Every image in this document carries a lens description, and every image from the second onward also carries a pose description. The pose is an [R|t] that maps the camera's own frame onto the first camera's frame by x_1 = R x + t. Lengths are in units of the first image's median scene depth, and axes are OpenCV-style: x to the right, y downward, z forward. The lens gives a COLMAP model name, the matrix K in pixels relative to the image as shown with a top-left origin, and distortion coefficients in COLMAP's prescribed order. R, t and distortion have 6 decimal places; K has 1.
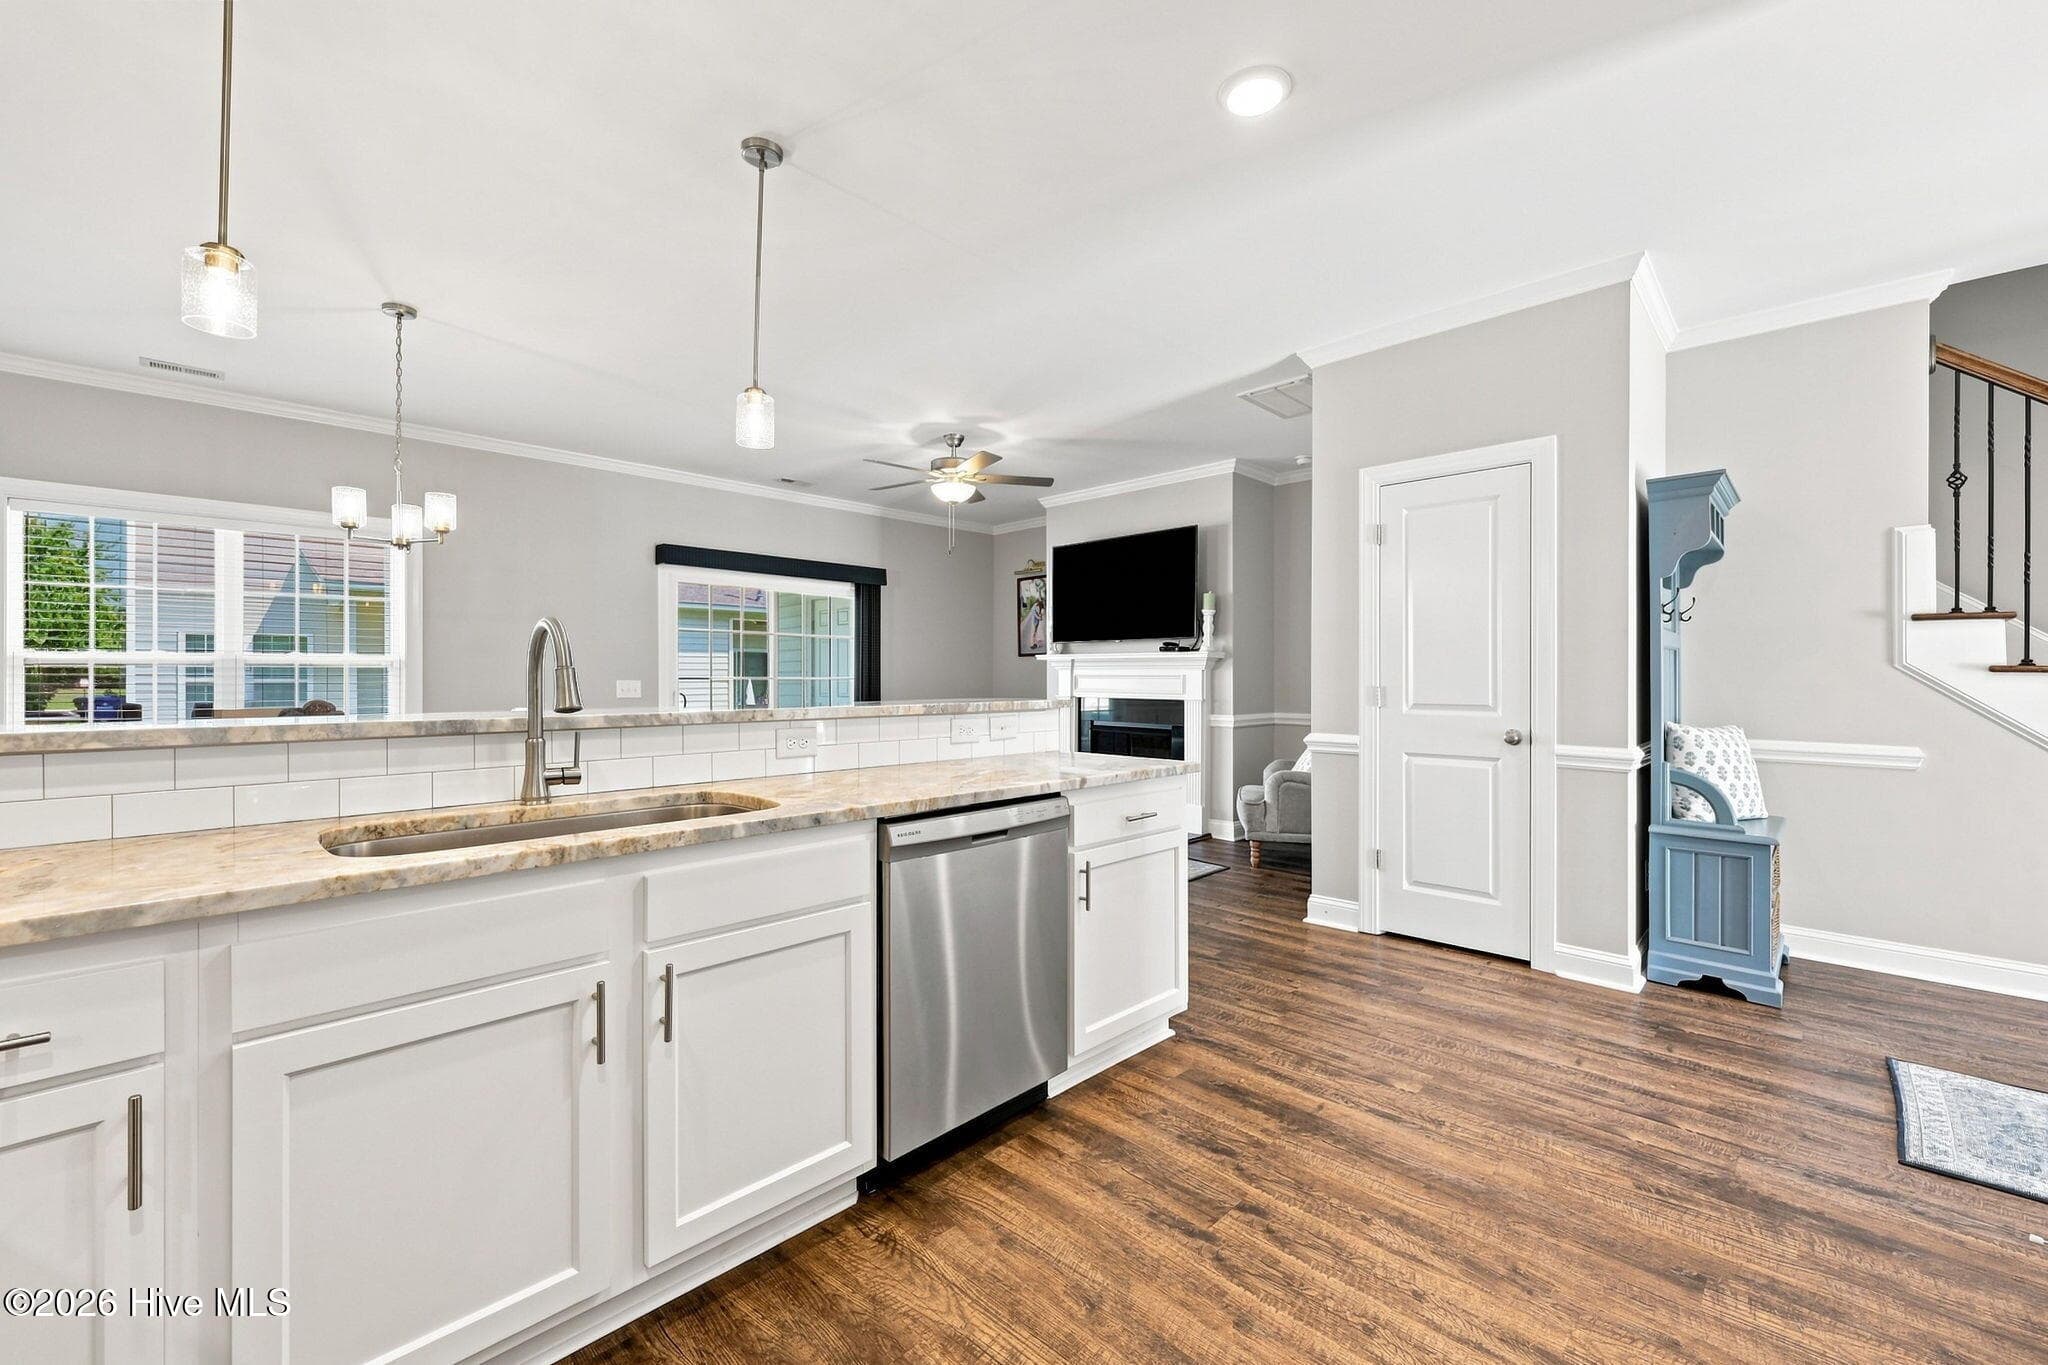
lens RADIAL K [[833.1, 0, 1035.0], [0, 833.1, 676.5], [0, 0, 1]] dist [0.002923, 0.000772]
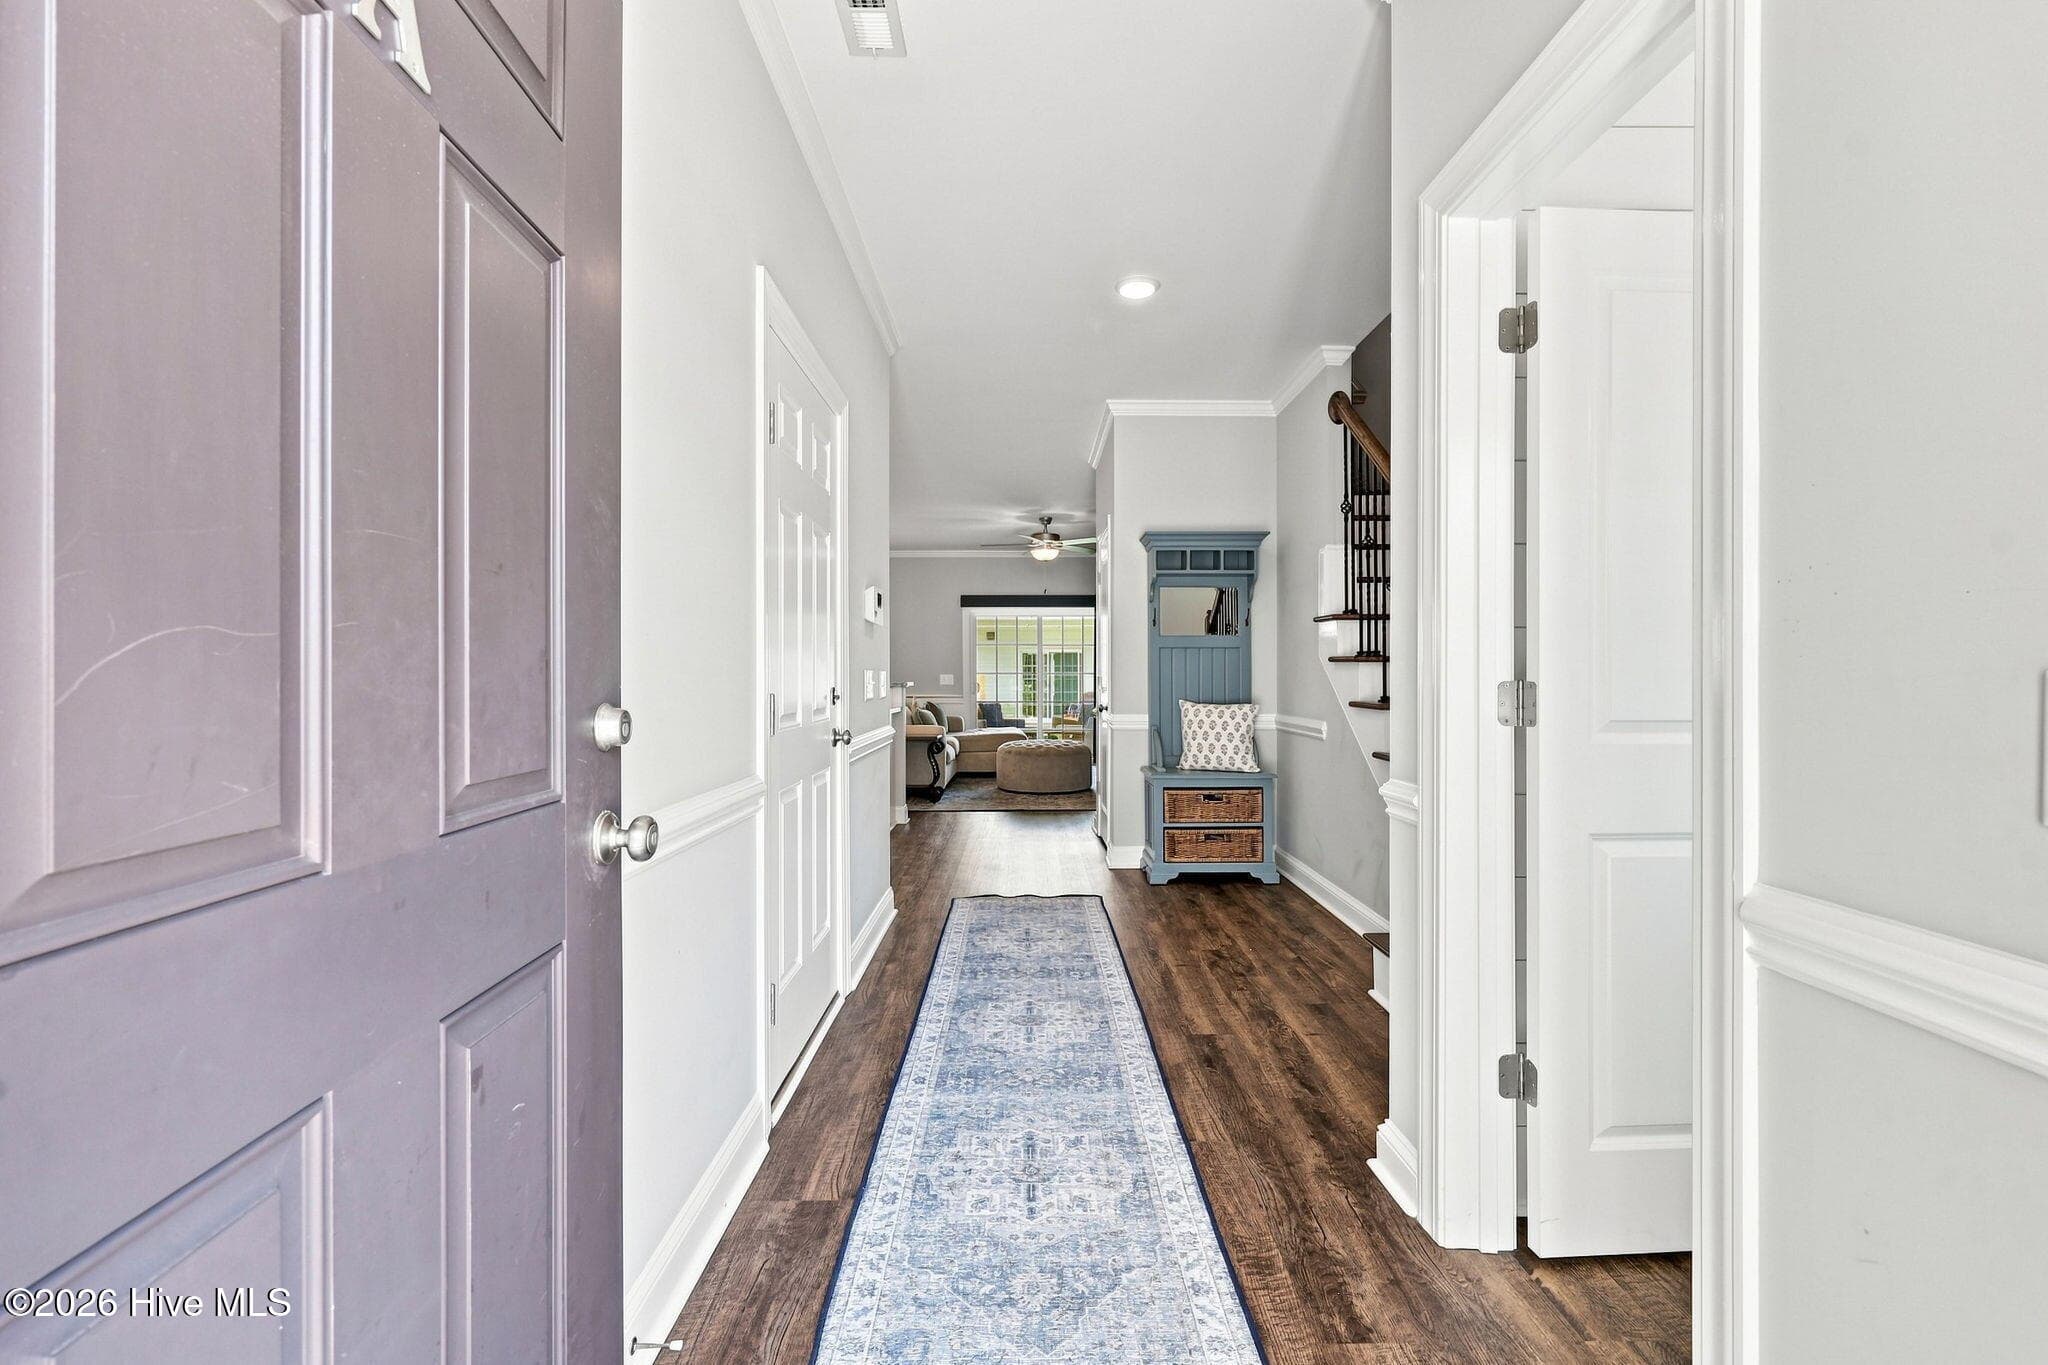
lens RADIAL K [[833.1, 0, 1039.4], [0, 833.1, 675.1], [0, 0, 1]] dist [0.002923, 0.000772]
pose [[0.706760, -0.002262, -0.707450, 0.909113], [0.003784, 0.999993, 0.000583, 0.006326], [0.707444, -0.003089, 0.706763, -0.112049]]
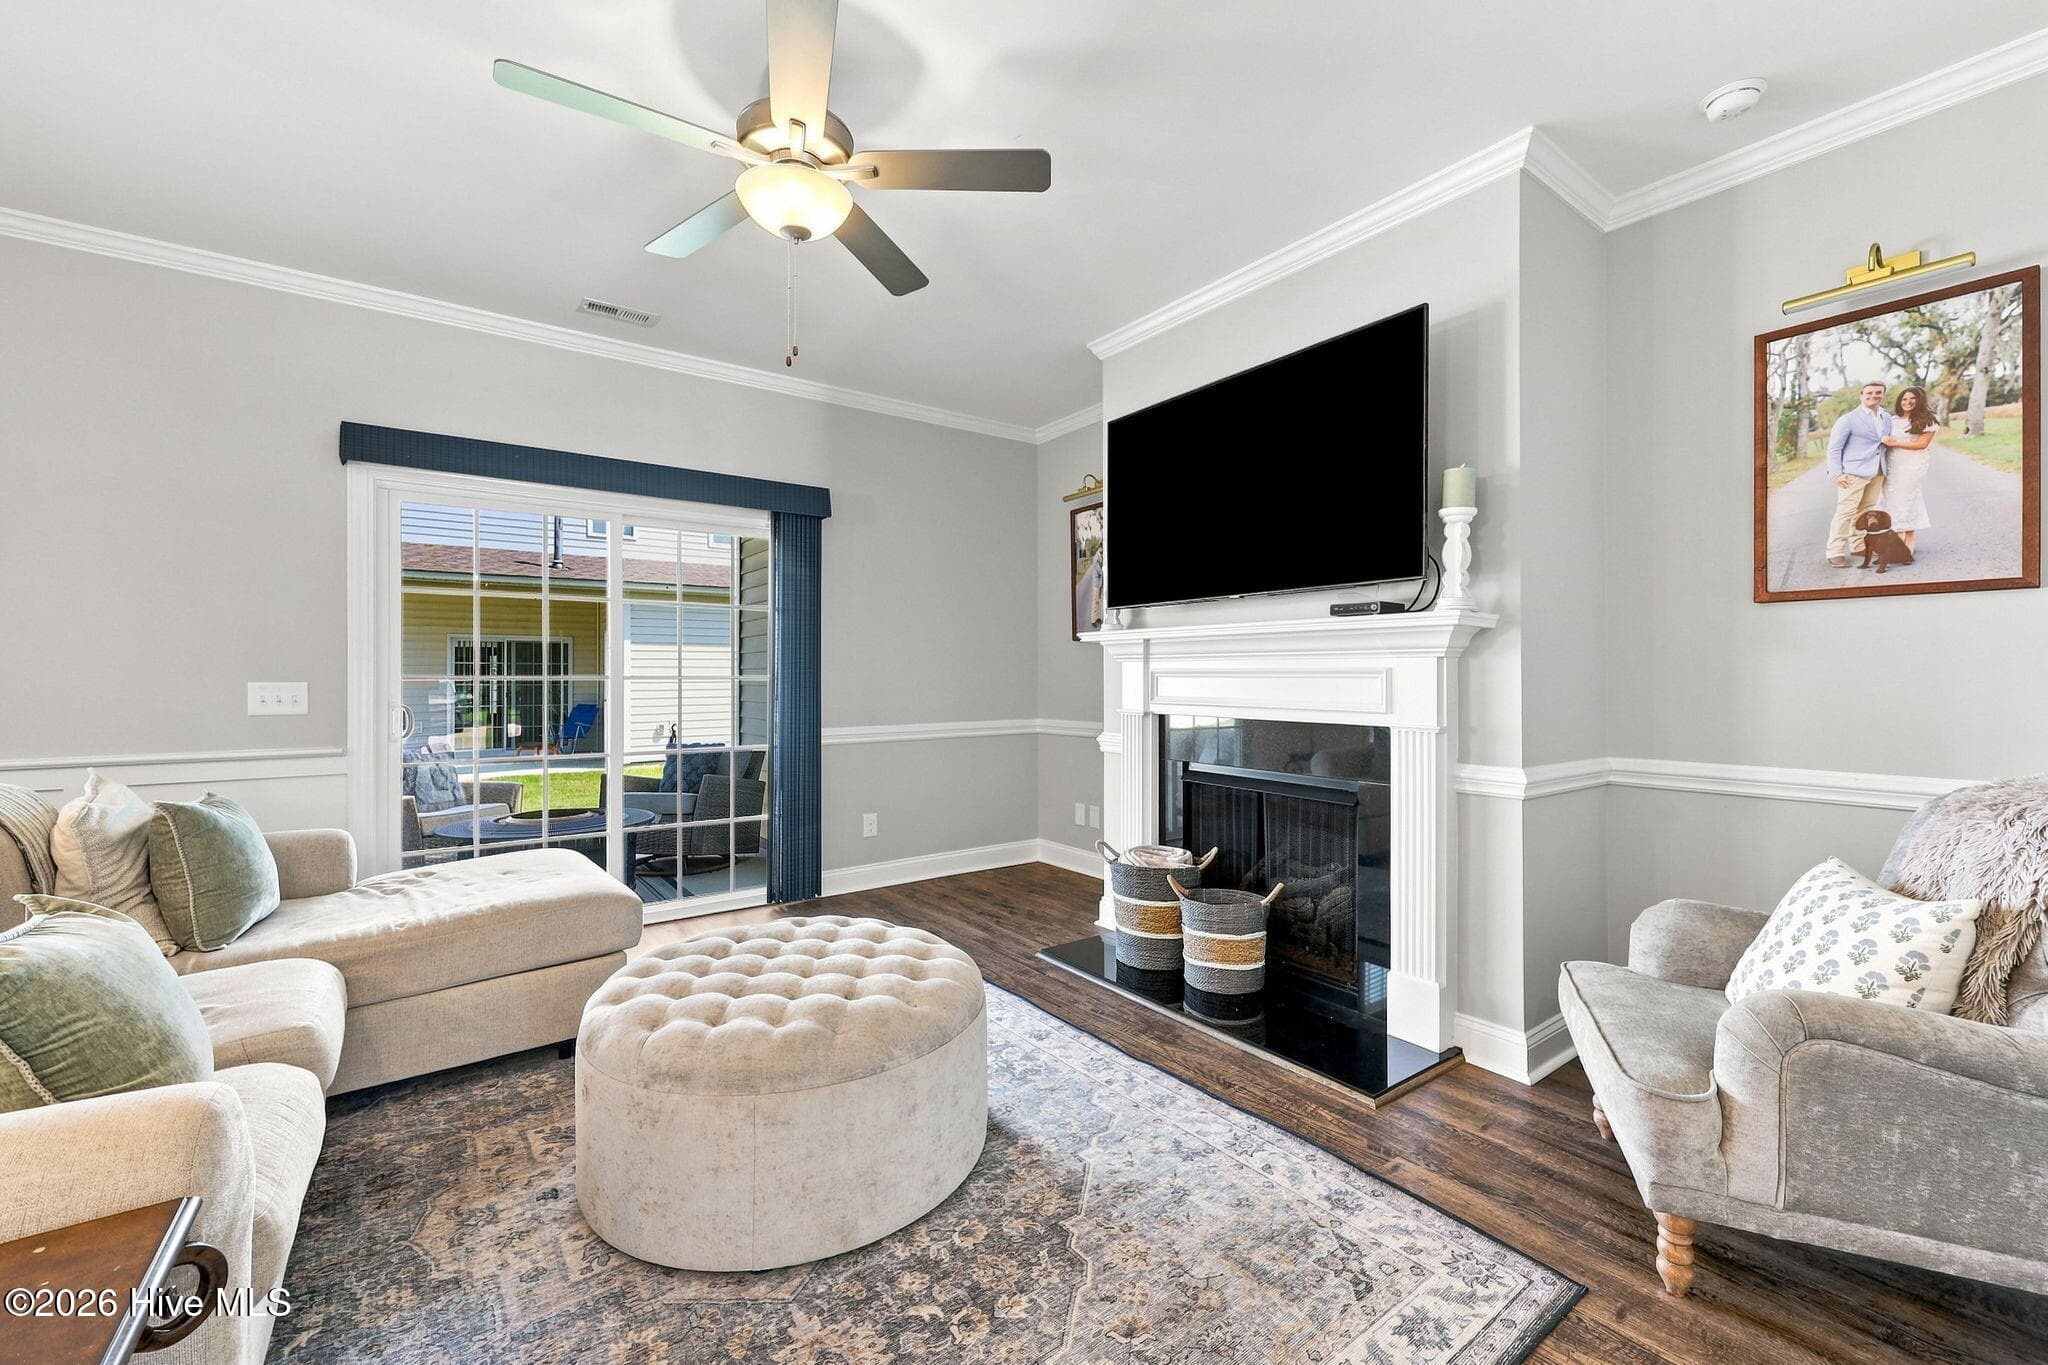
lens RADIAL K [[833.1, 0, 1036.0], [0, 833.1, 672.7], [0, 0, 1]] dist [0.002923, 0.000772]
pose [[0.986595, -0.001560, -0.163182, 0.070606], [0.001137, 0.999996, -0.002688, 0.000844], [0.163185, 0.002467, 0.986592, 0.563725]]
